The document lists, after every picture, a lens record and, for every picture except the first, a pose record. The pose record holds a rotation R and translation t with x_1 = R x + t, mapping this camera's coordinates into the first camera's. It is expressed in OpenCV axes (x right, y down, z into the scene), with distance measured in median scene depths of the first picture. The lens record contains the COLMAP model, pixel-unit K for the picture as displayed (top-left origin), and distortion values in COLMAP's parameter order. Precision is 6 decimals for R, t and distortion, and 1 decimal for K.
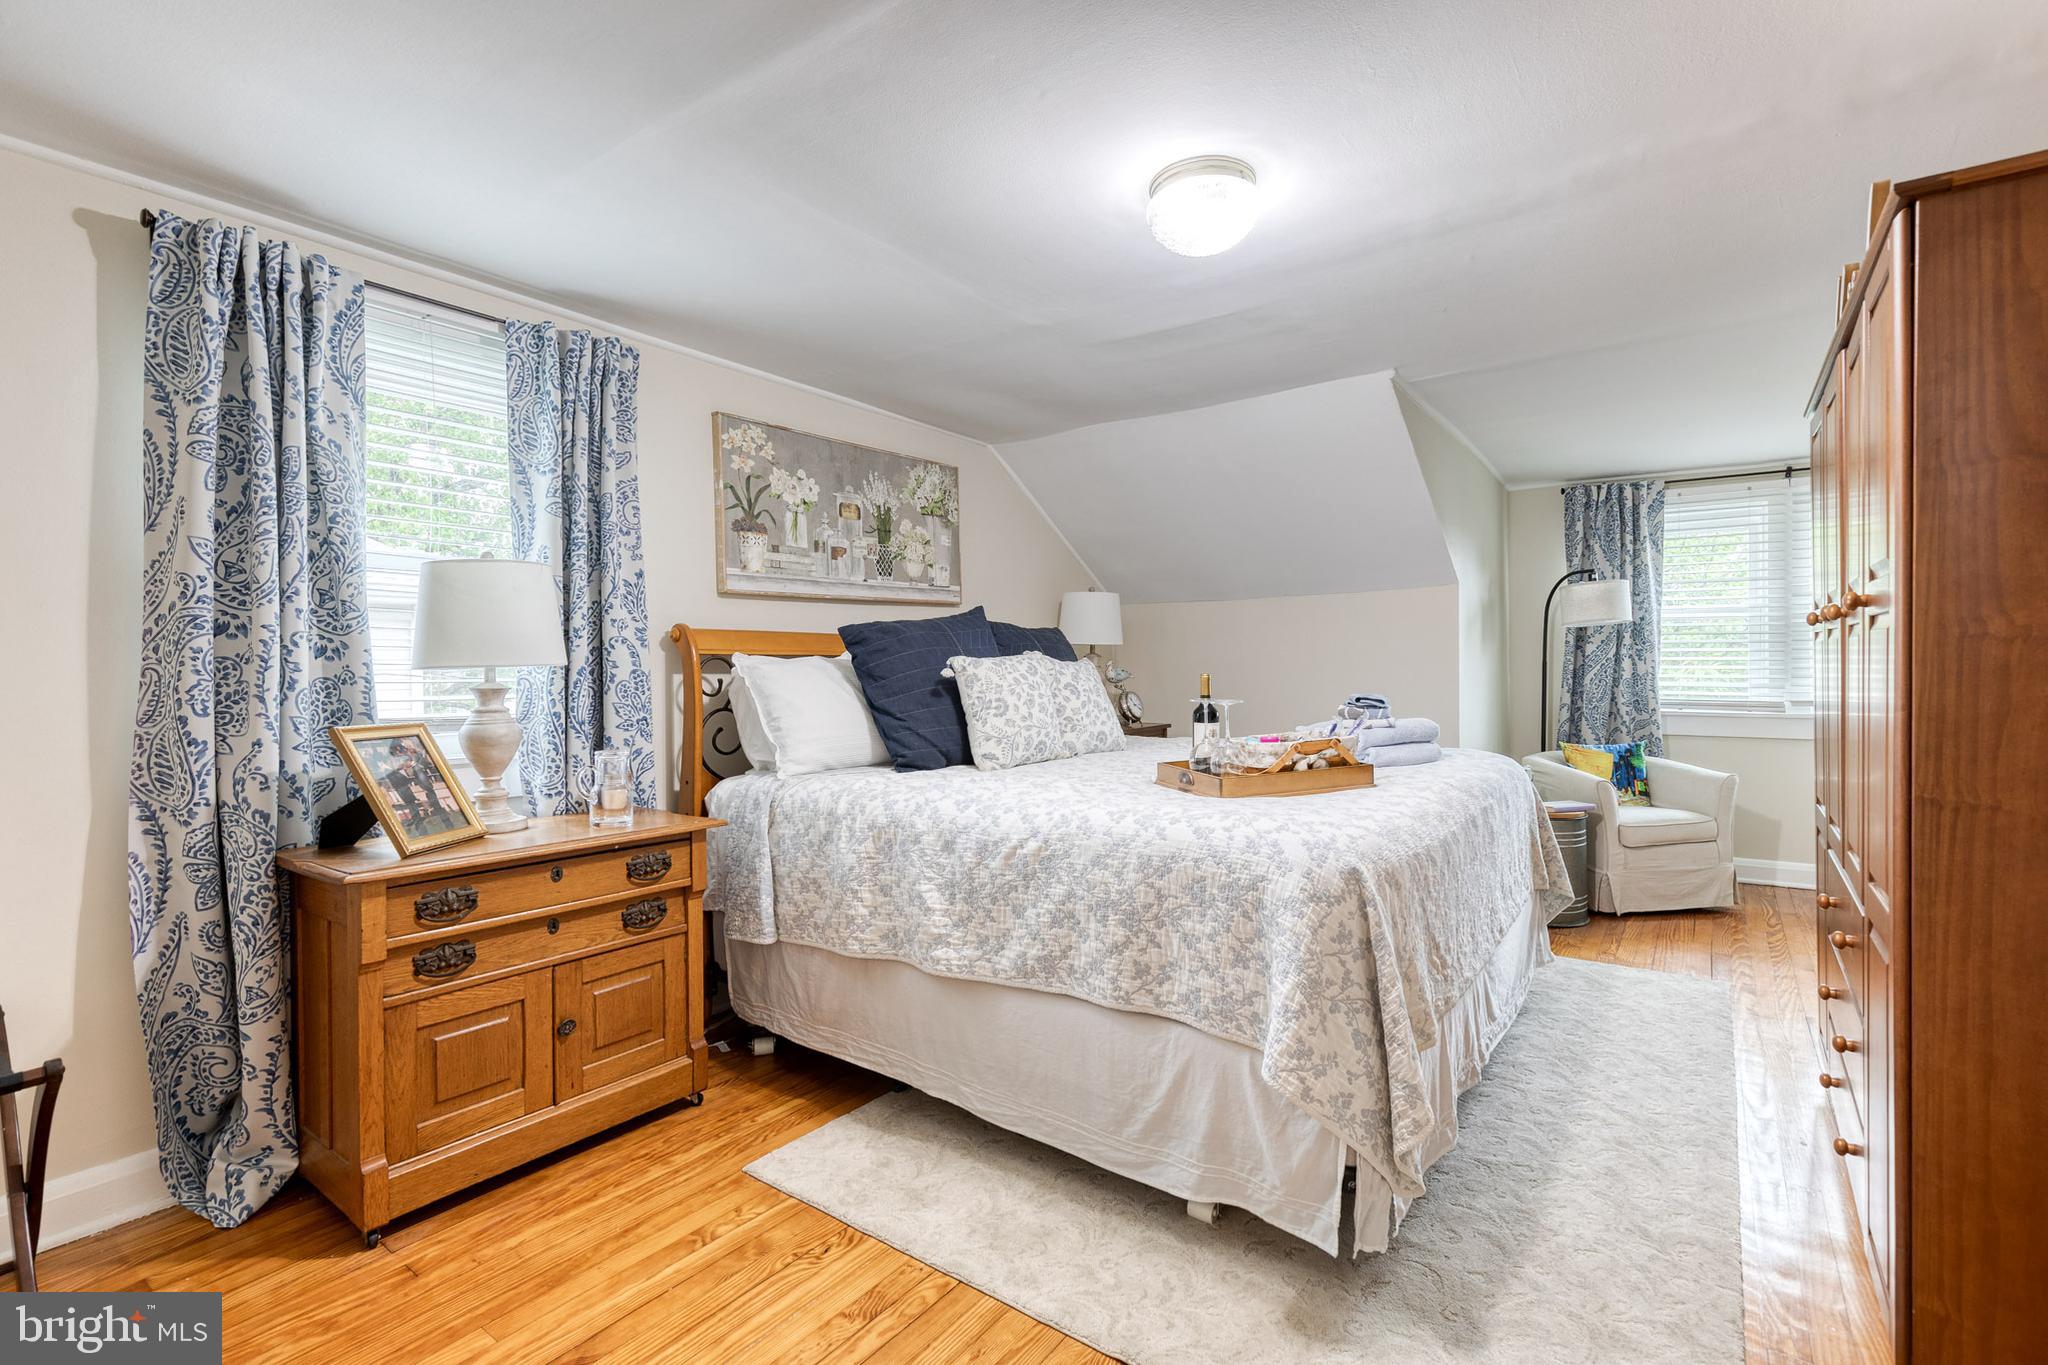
lens RADIAL K [[915.9, 0, 1032.5], [0, 915.9, 672.4], [0, 0, 1]] dist [0.017217, 0.000184]
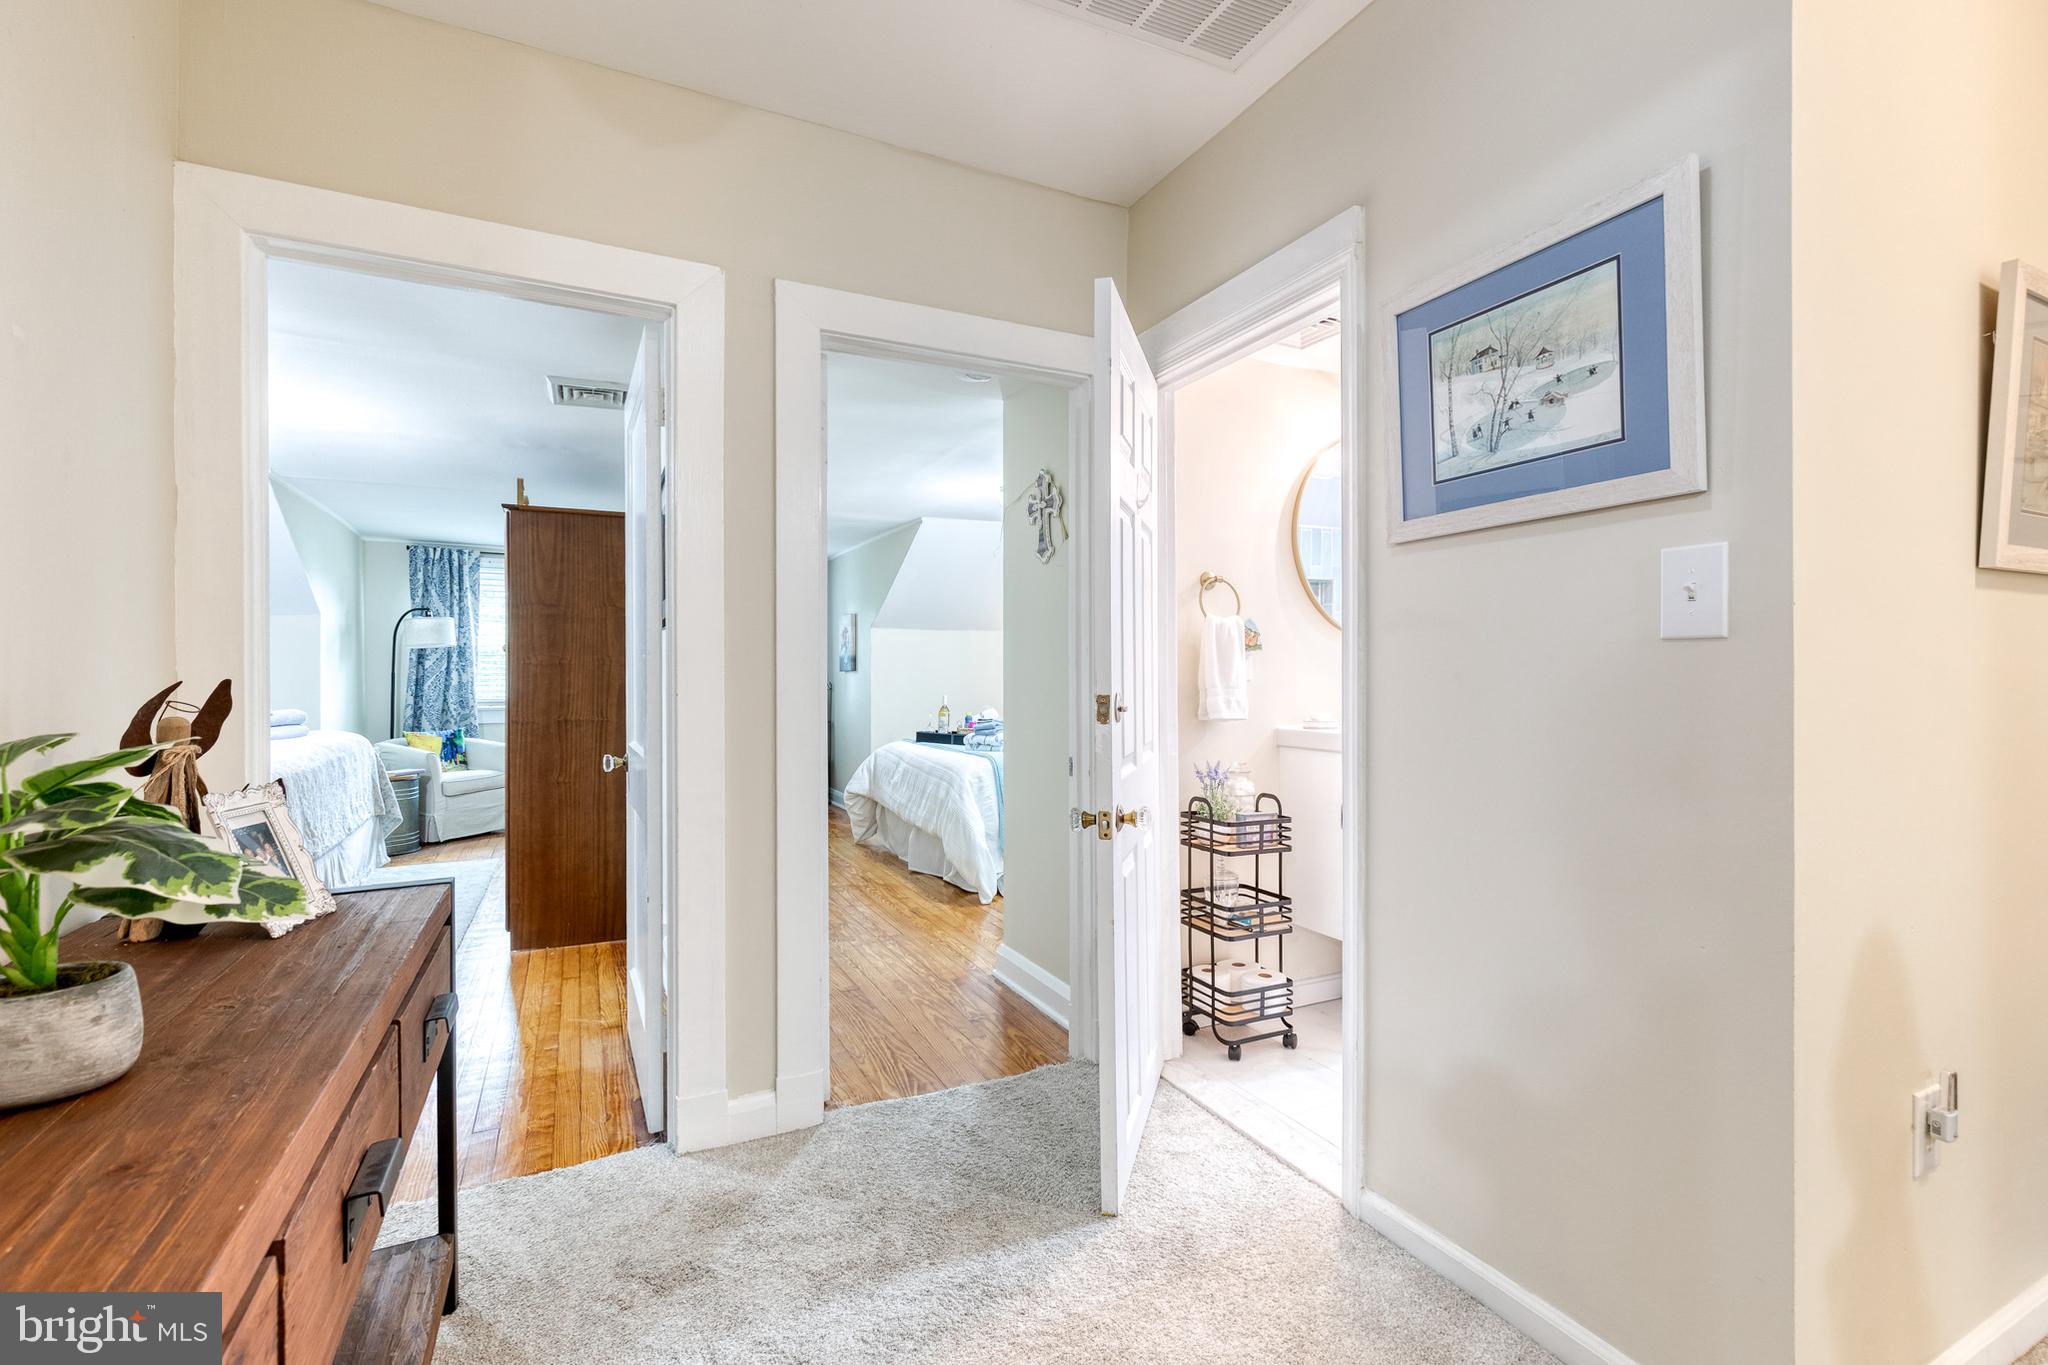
lens RADIAL K [[915.9, 0, 1032.5], [0, 915.9, 672.4], [0, 0, 1]] dist [0.017217, 0.000184]
pose [[0.458363, 0.007705, 0.888732, -0.221391], [0.005186, 0.999922, -0.011343, 0.007575], [-0.888750, 0.009808, 0.458287, -0.462653]]
